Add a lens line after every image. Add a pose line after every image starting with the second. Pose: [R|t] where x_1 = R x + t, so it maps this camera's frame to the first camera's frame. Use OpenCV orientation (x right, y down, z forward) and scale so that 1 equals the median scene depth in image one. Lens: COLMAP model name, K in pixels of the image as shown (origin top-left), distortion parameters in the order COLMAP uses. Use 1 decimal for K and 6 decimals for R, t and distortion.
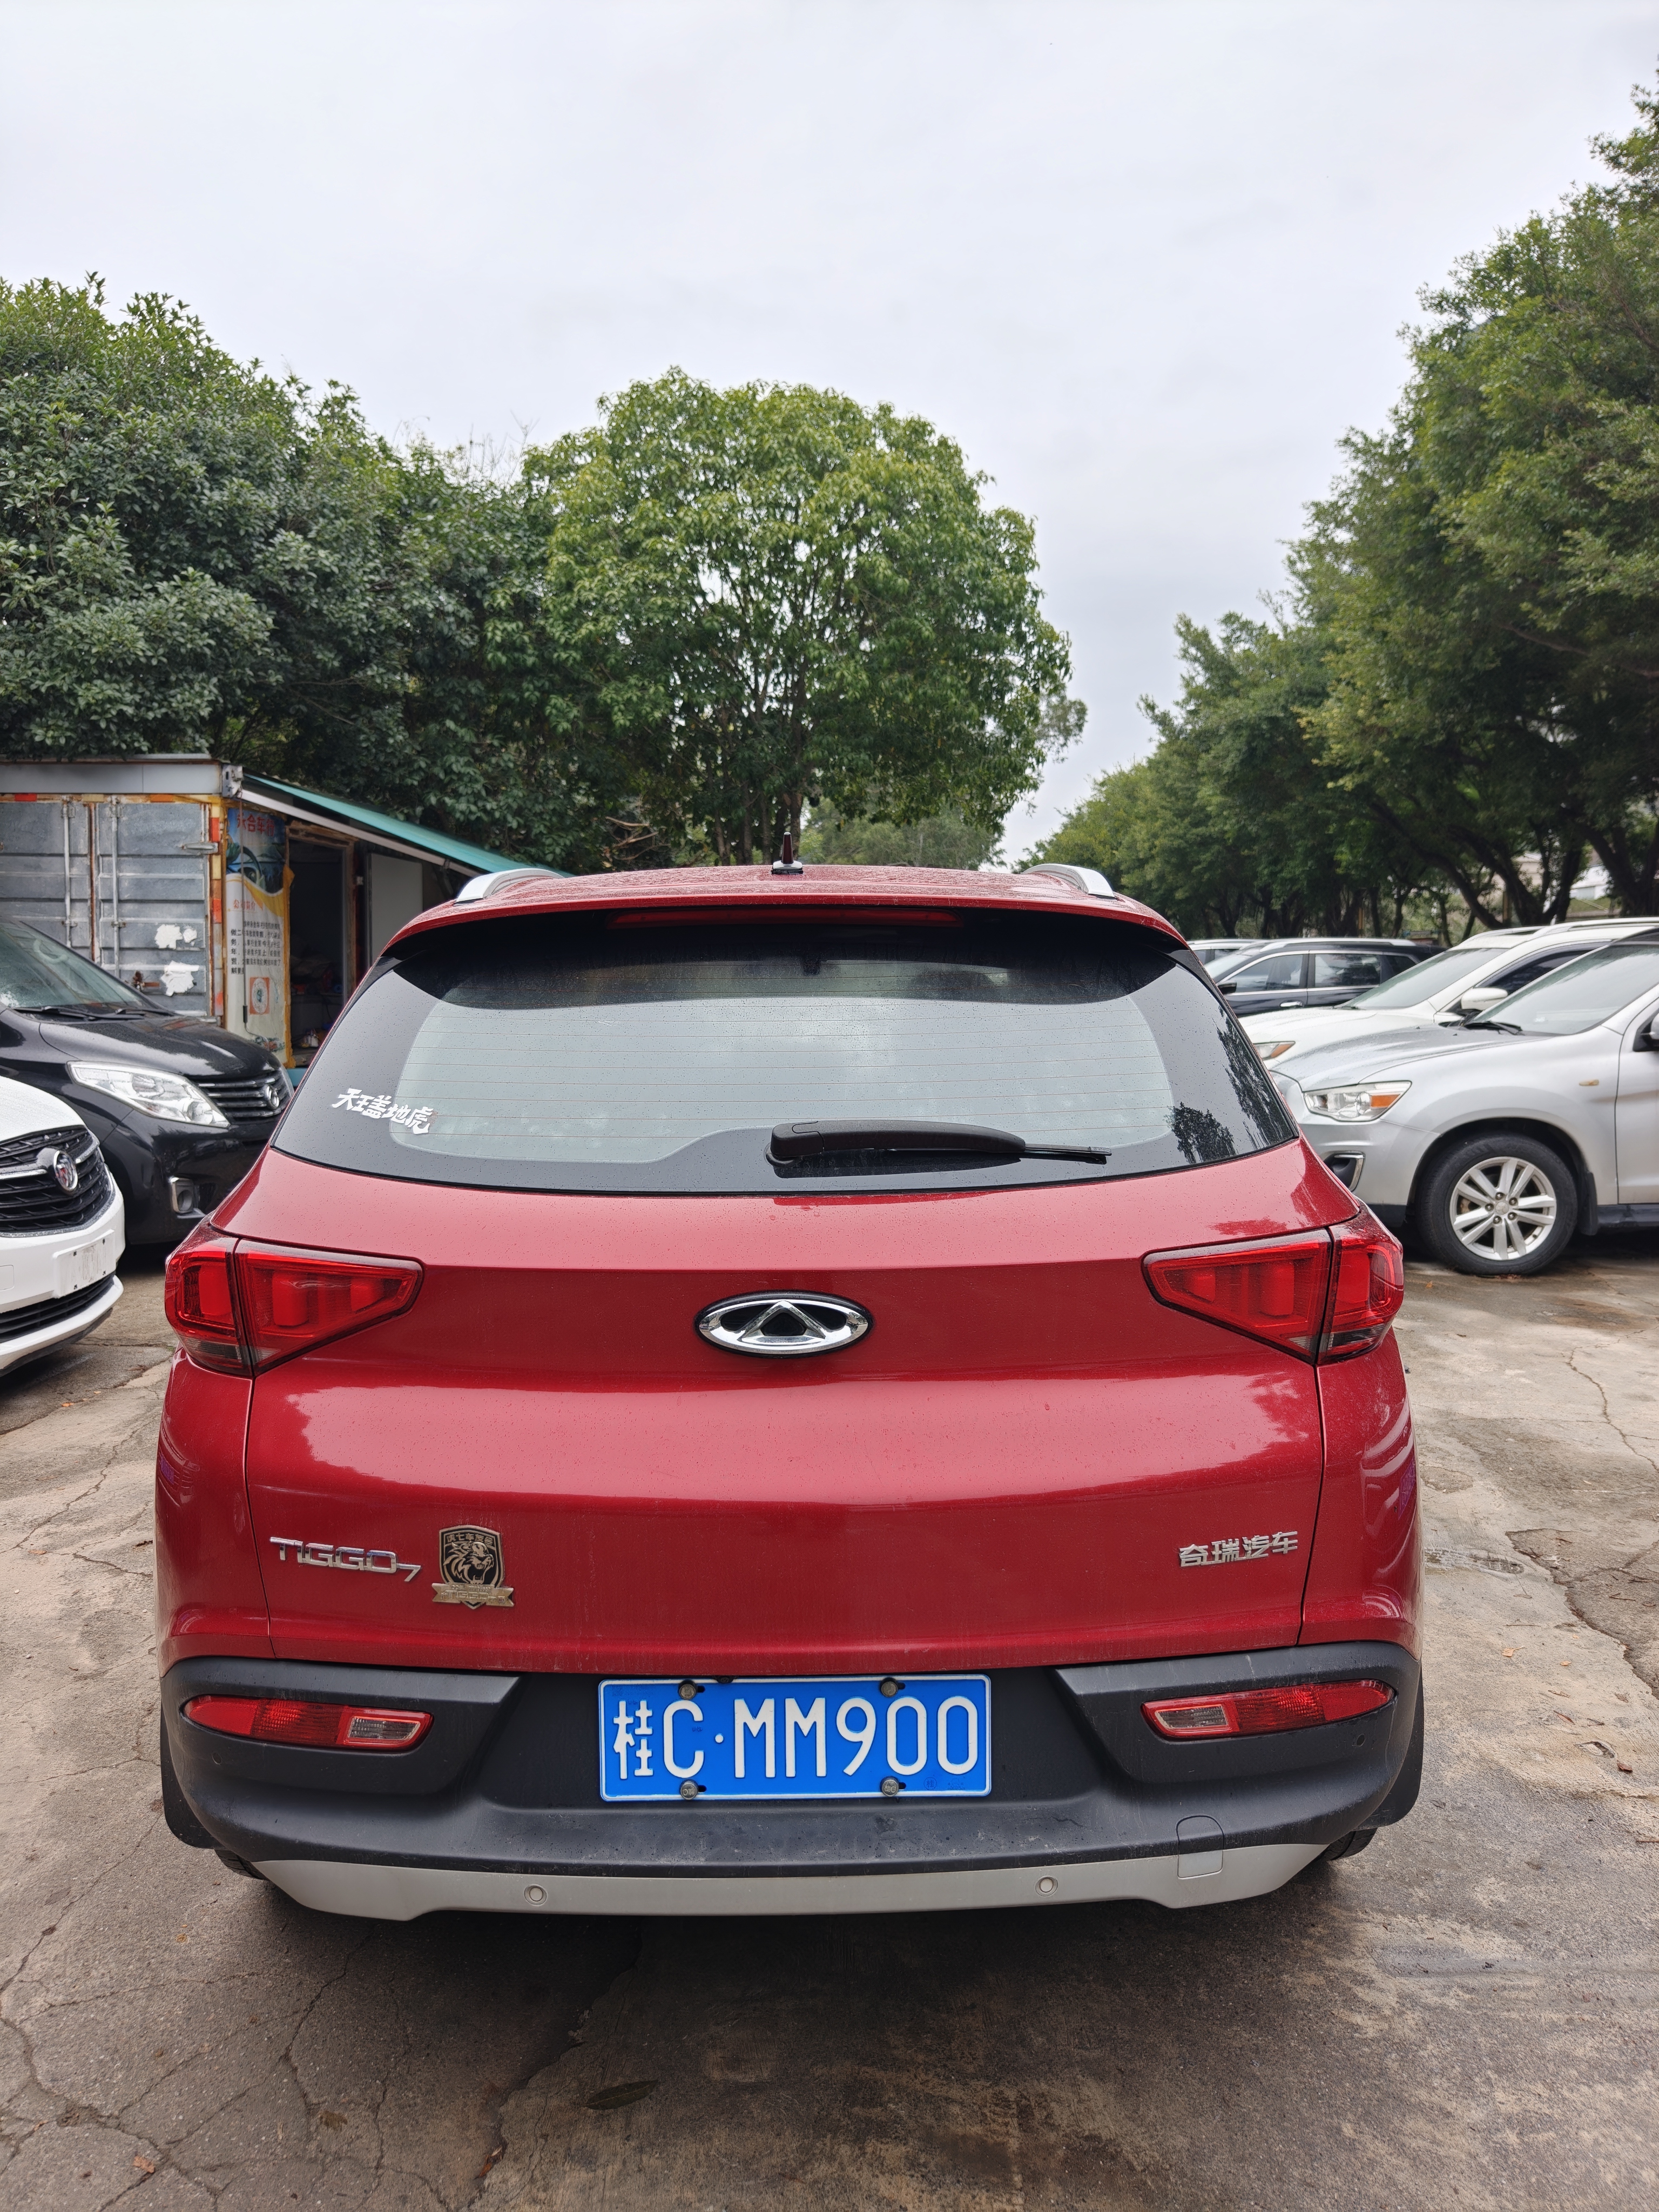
lens RADIAL K [[1485.0, 0, 817.3], [0, 1485.0, 1115.7], [0, 0, 1]] dist [-0.004438, -0.003124]
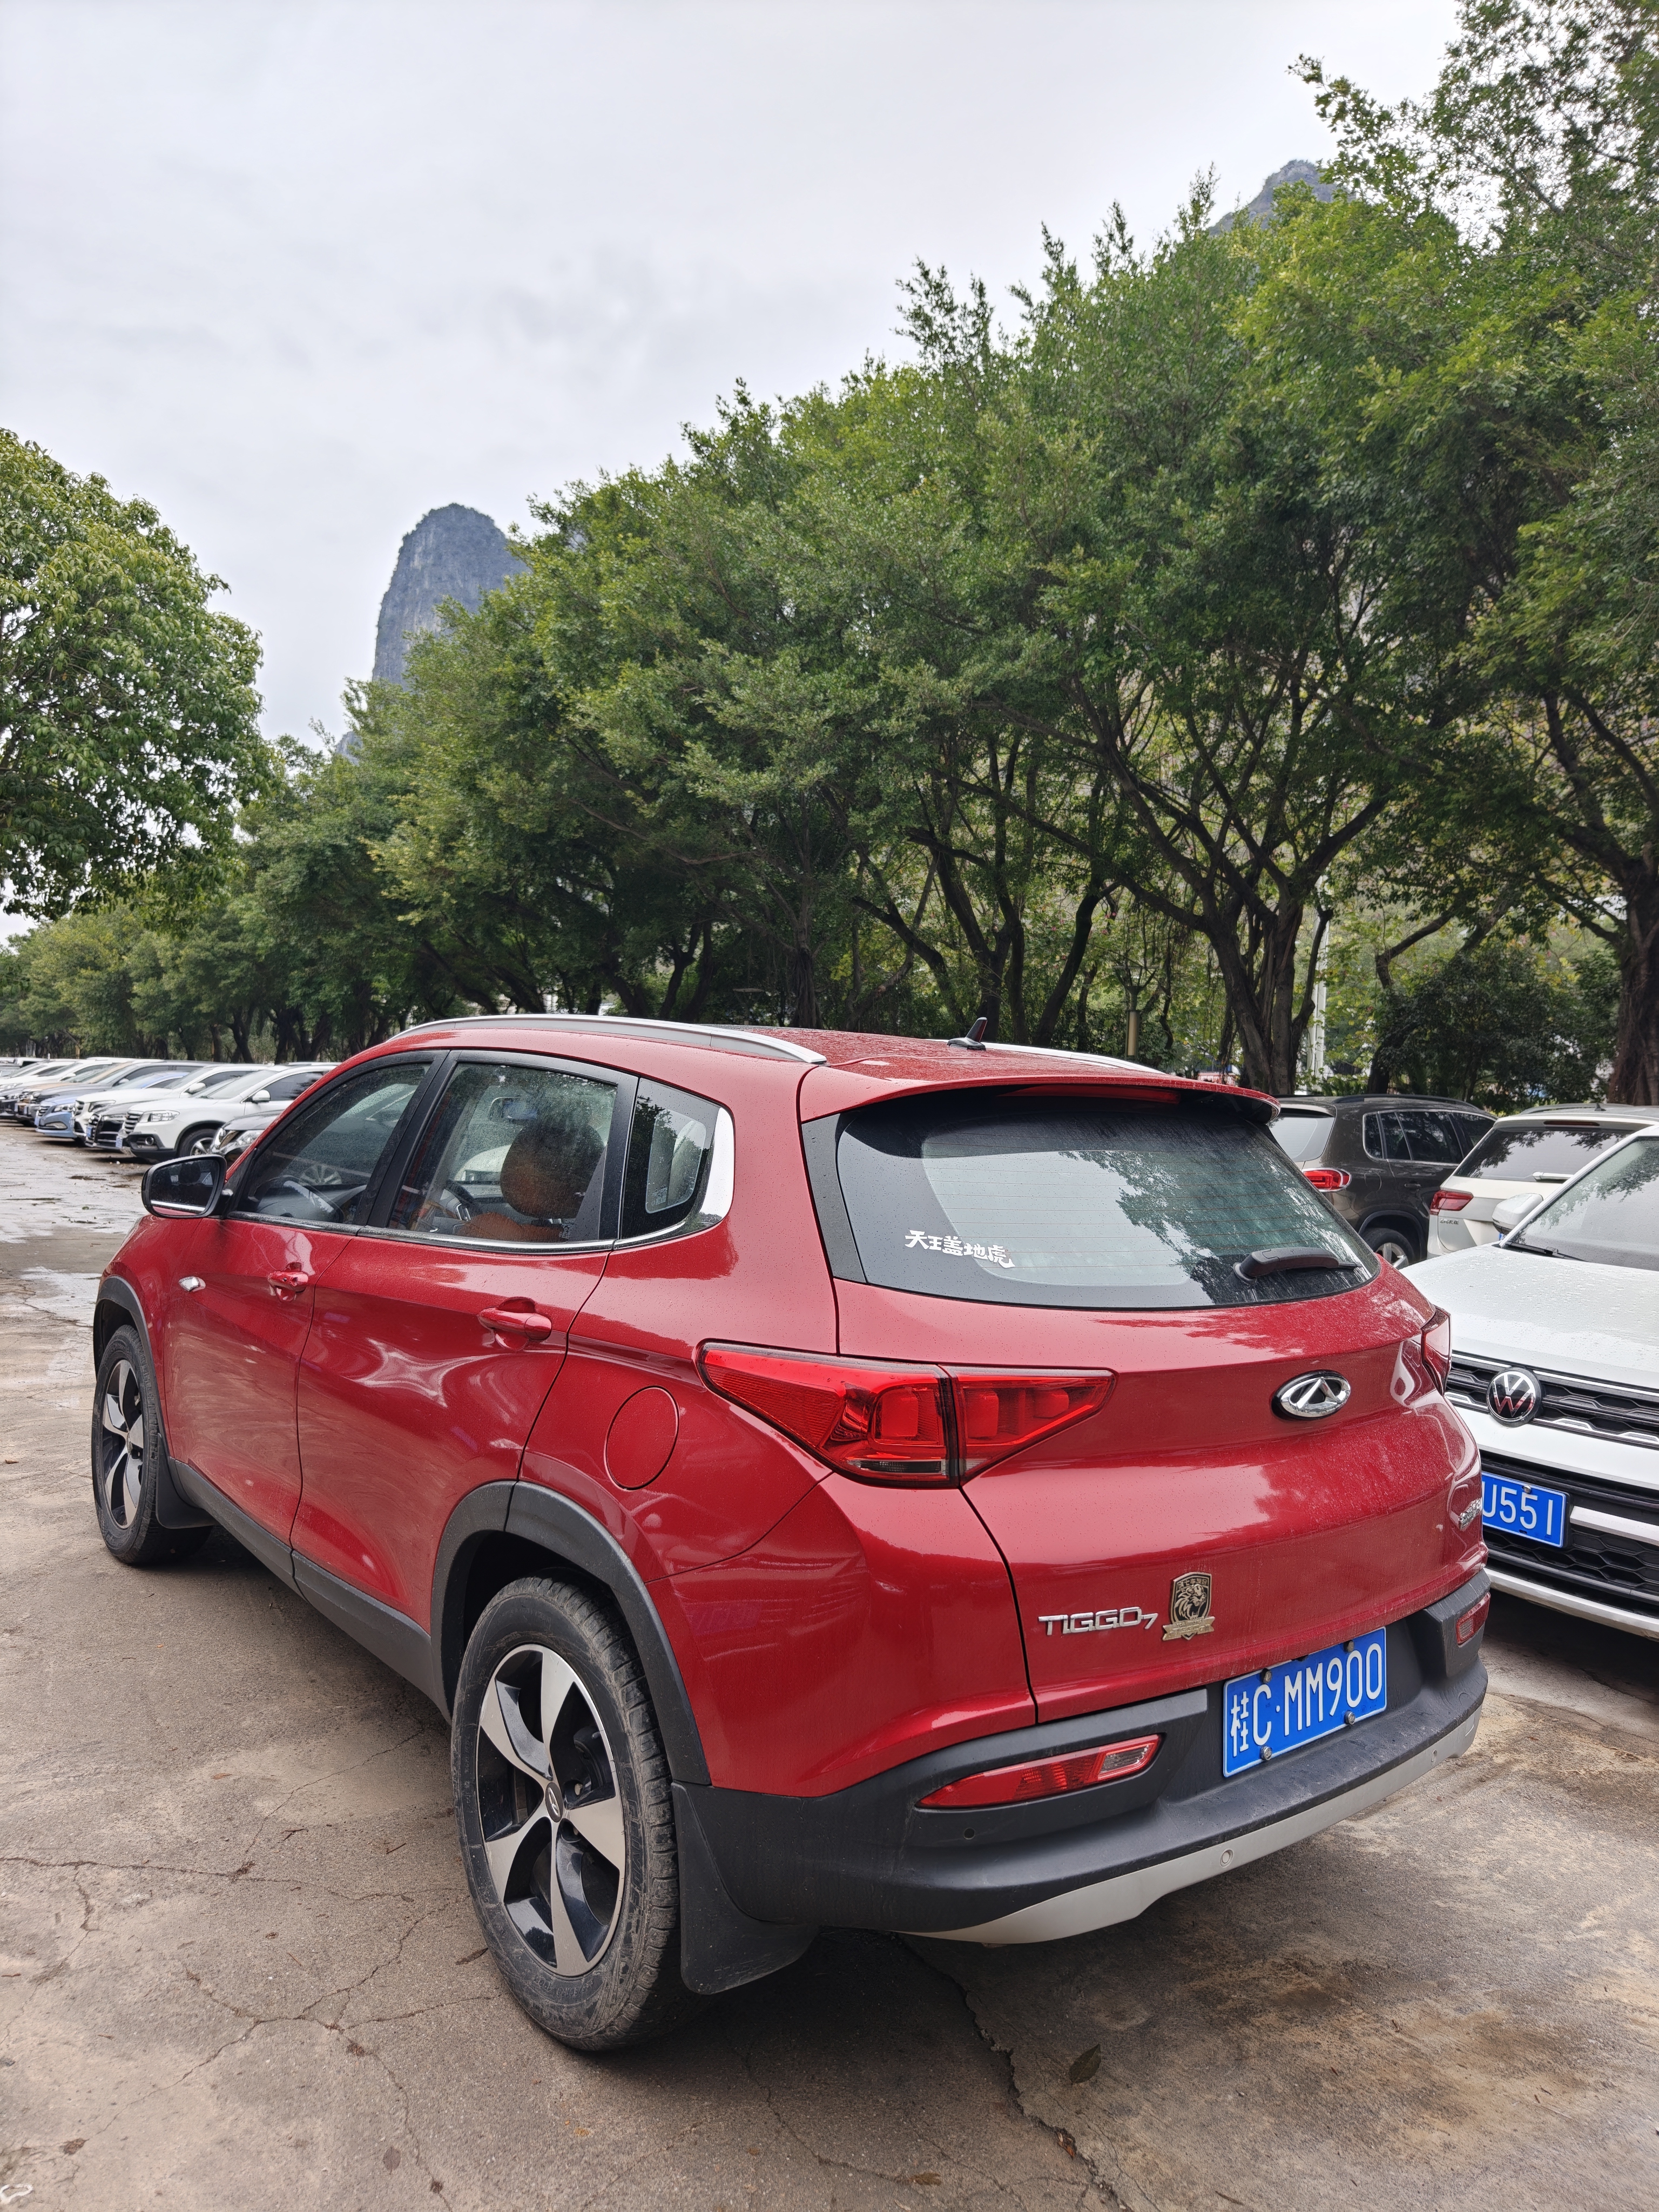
lens RADIAL K [[1485.0, 0, 832.3], [0, 1485.0, 1119.0], [0, 0, 1]] dist [-0.004438, -0.003124]
pose [[0.781799, 0.031235, 0.622747, -0.207063], [0.017983, 0.997200, -0.072592, -0.004434], [-0.623271, 0.067951, 0.779048, 0.026745]]
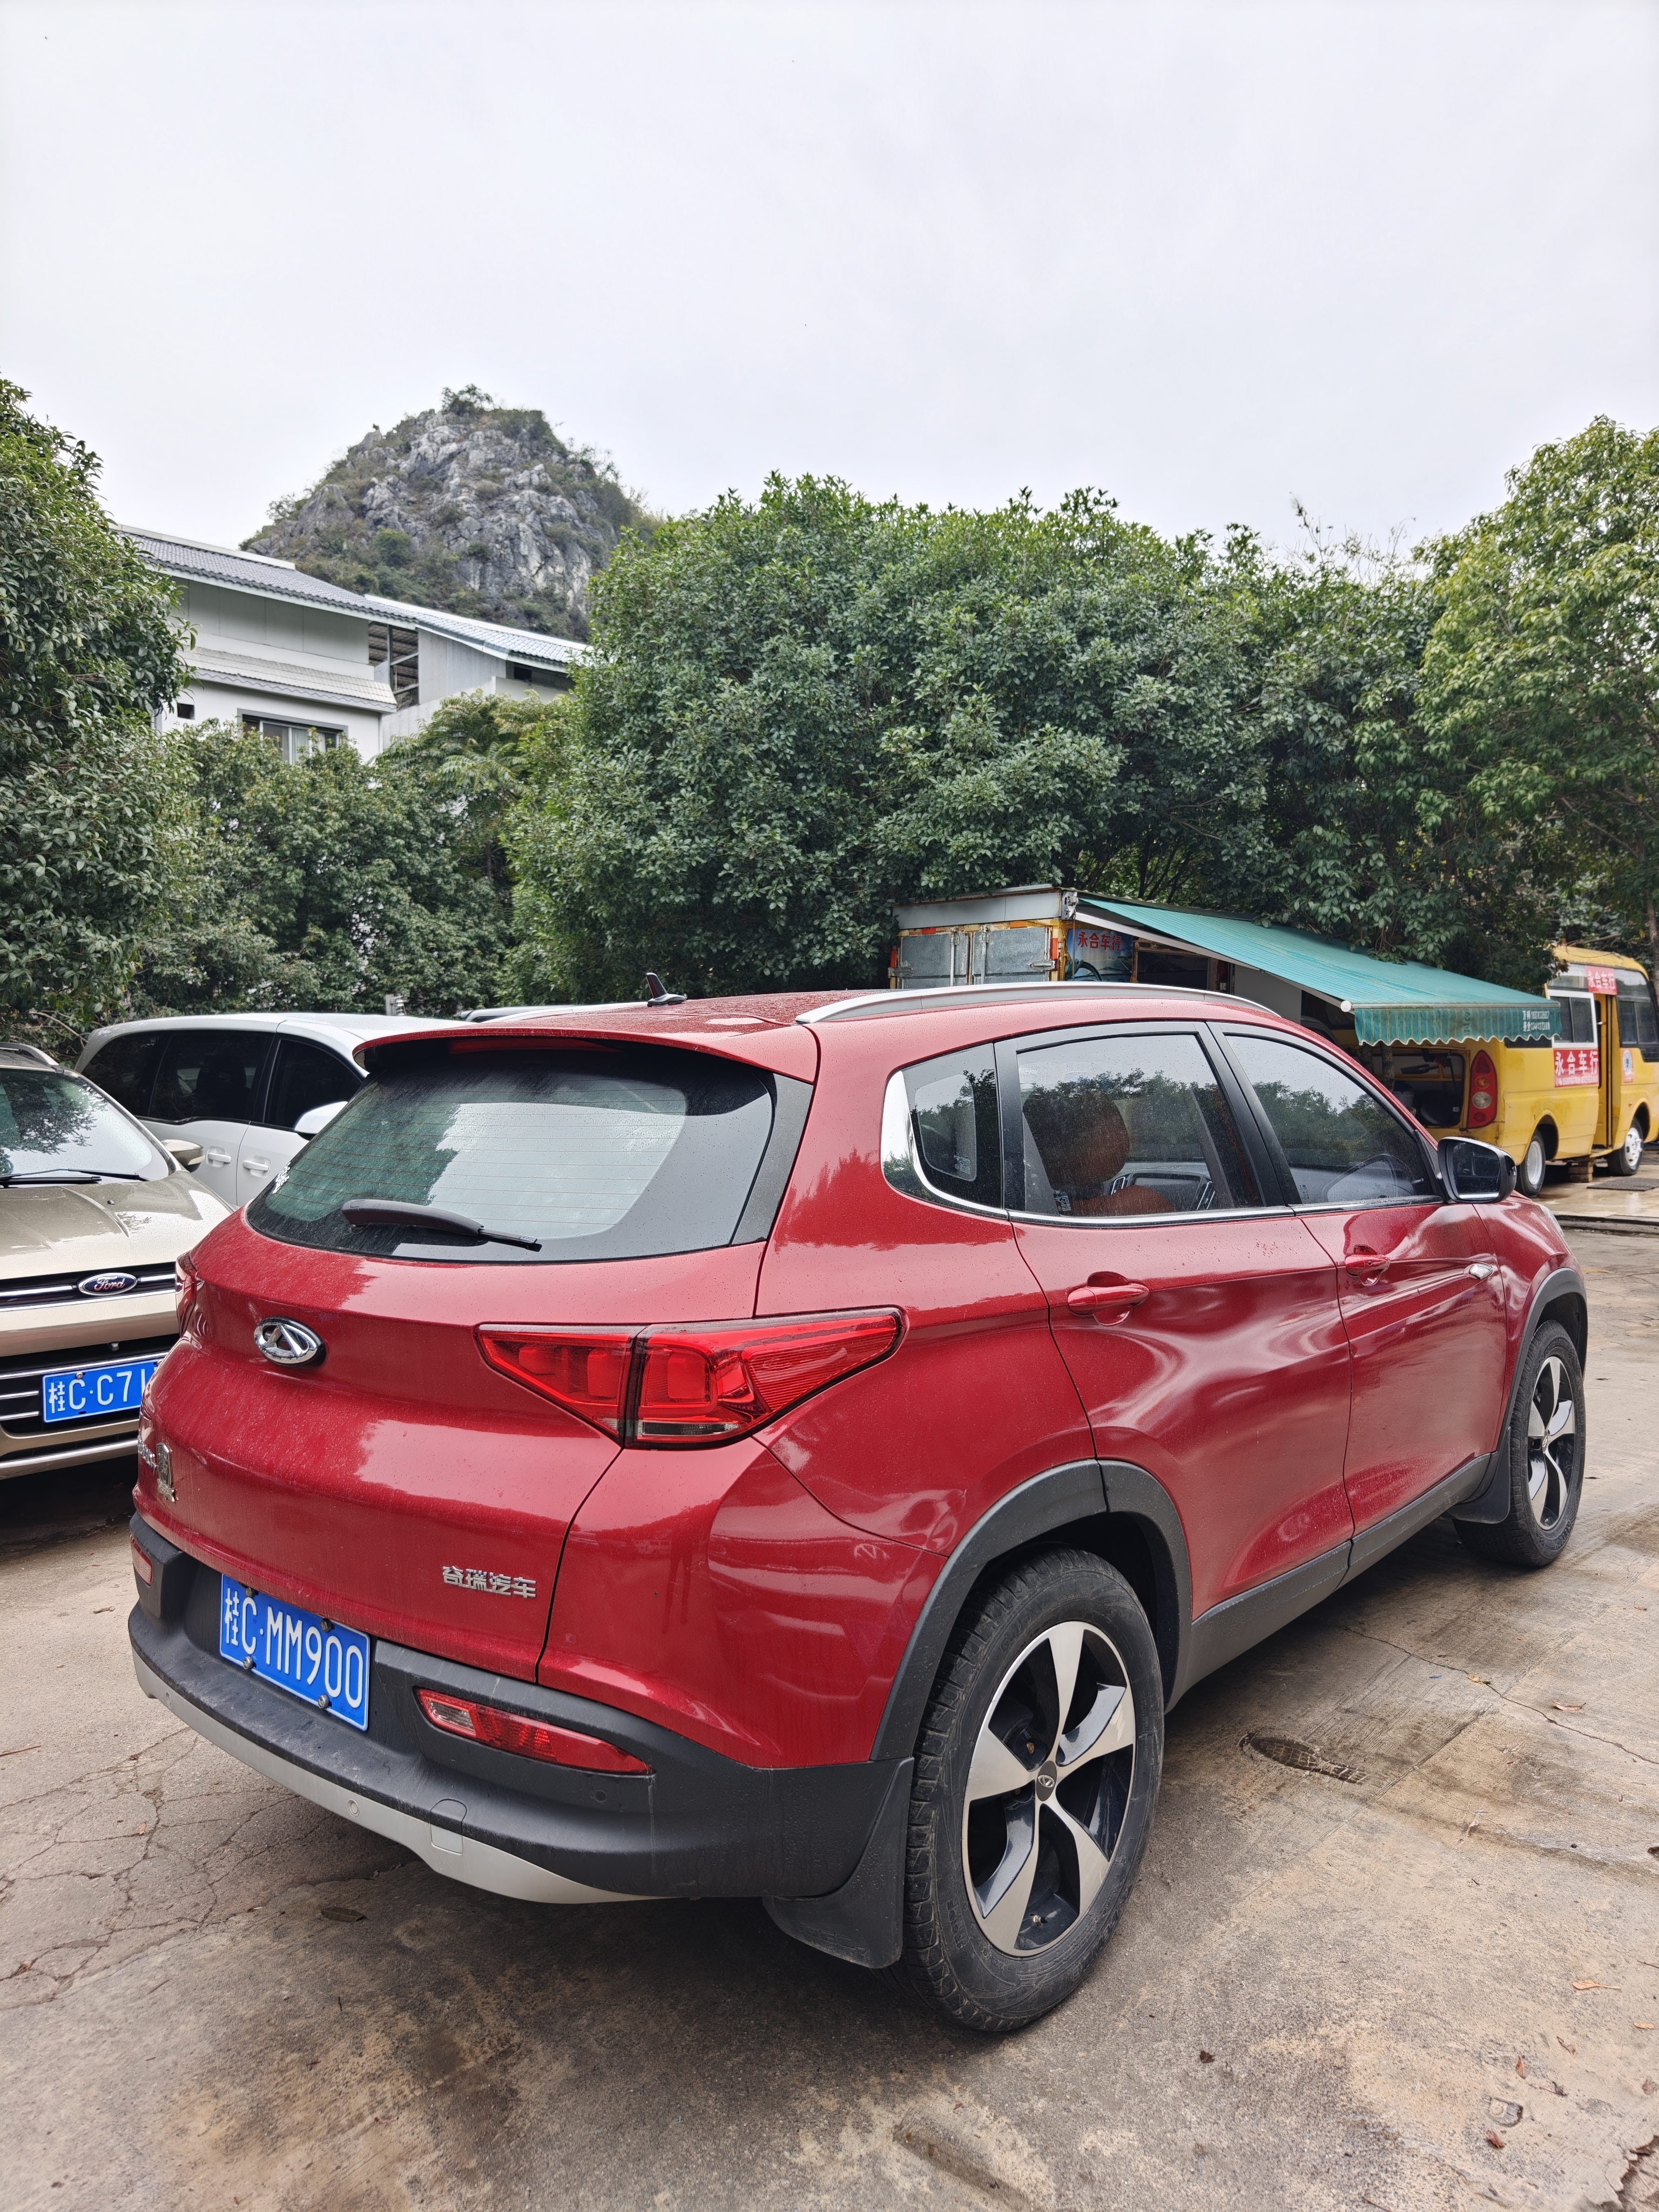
lens RADIAL K [[1485.0, 0, 823.7], [0, 1485.0, 1116.0], [0, 0, 1]] dist [-0.004438, -0.003124]
pose [[0.744923, 0.022946, -0.666756, 0.209897], [-0.066213, 0.997017, -0.039663, -0.008224], [0.663857, 0.073693, 0.744220, 0.044539]]
